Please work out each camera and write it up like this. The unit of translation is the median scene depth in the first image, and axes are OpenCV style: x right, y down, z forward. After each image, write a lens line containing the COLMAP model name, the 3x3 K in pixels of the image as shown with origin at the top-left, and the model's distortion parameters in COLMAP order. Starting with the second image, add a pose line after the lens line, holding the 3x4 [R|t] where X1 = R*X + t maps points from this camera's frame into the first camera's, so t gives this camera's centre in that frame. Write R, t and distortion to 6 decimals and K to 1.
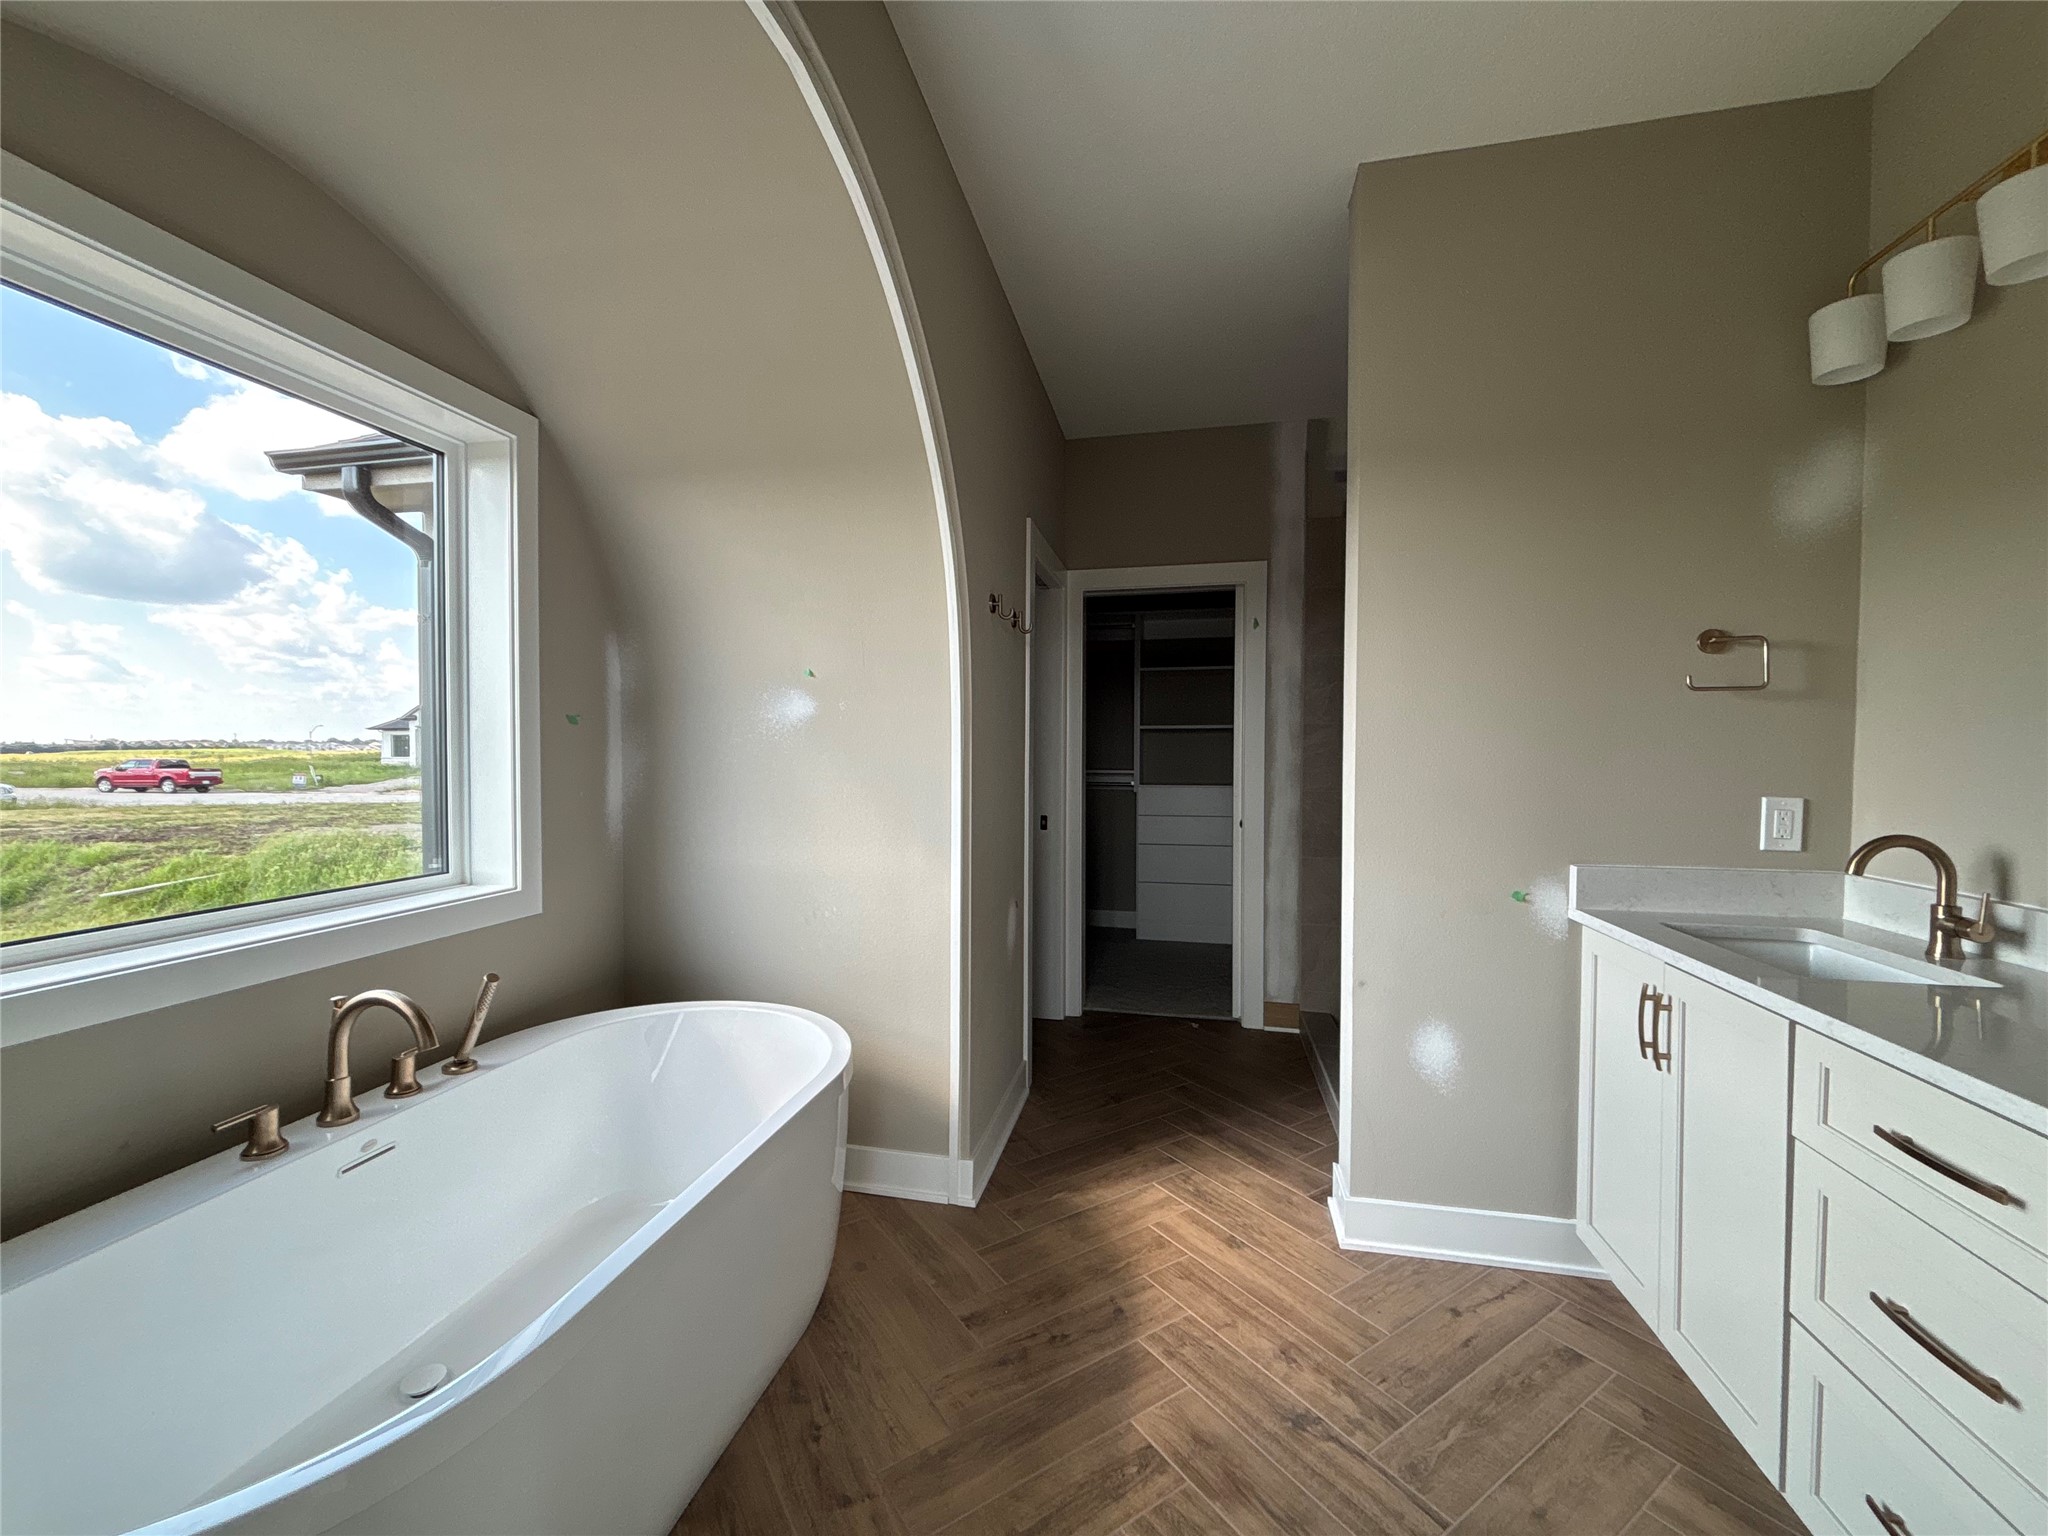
lens RADIAL K [[831.6, 0, 1024.0], [0, 831.6, 768.0], [0, 0, 1]] dist [-0.012285, 0.000052]
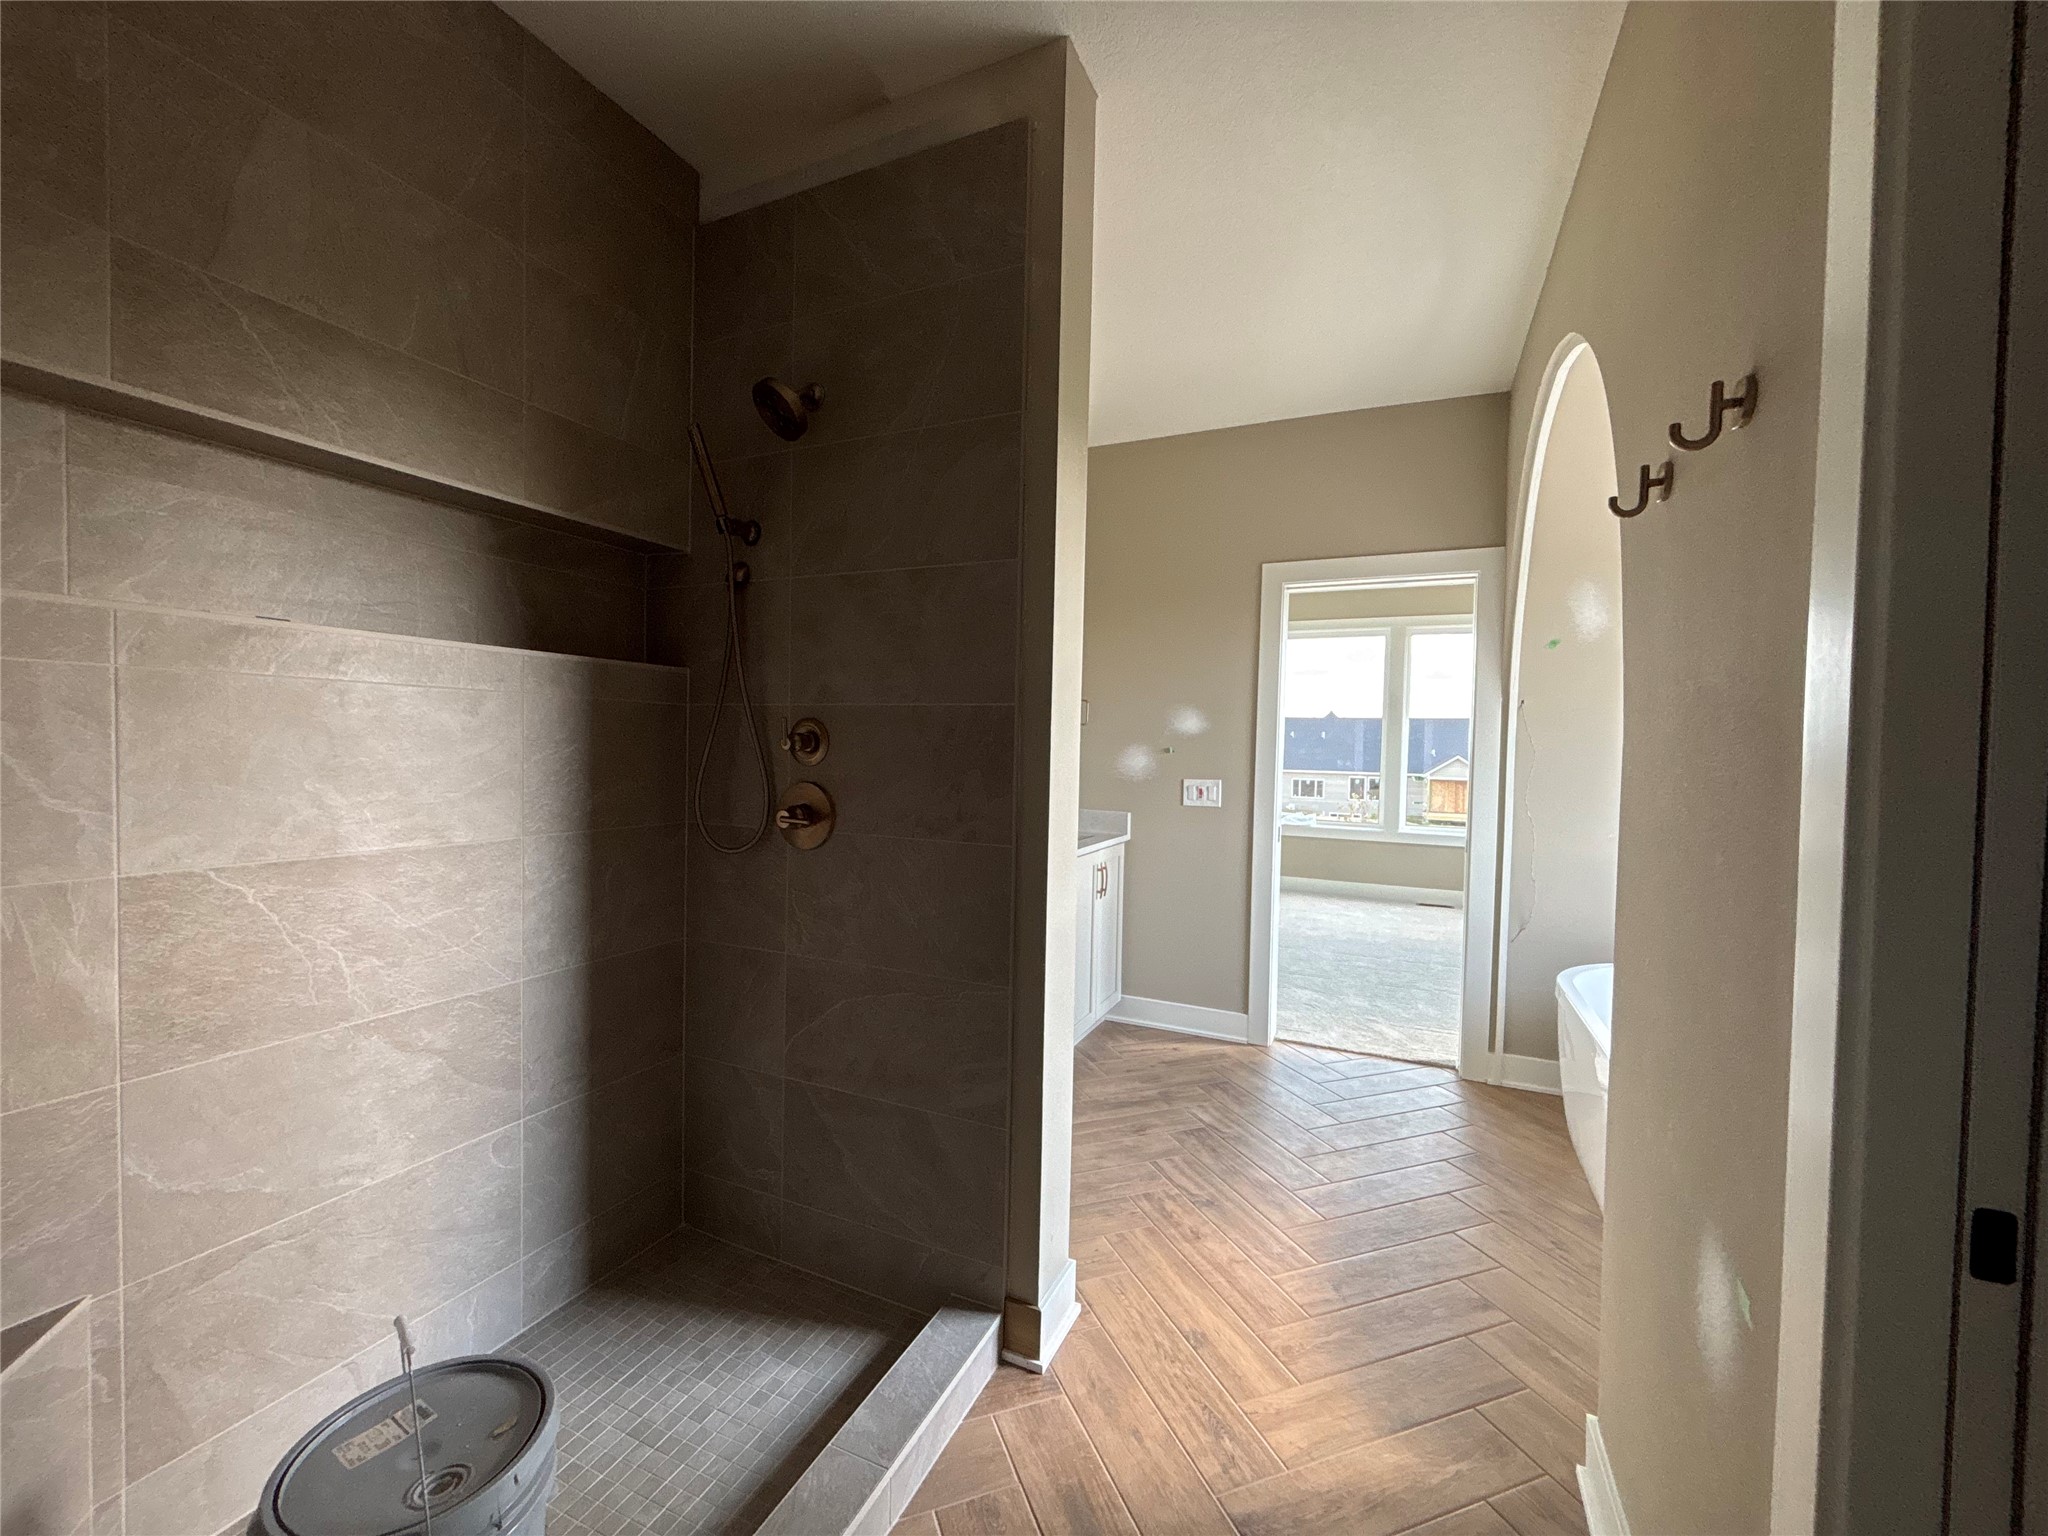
lens RADIAL K [[831.6, 0, 1024.0], [0, 831.6, 768.0], [0, 0, 1]] dist [-0.012285, 0.000052]
pose [[-0.975427, -0.026577, 0.218713, 0.274820], [-0.017606, 0.998926, 0.042863, -0.052585], [-0.219618, 0.037959, -0.974847, 1.972234]]
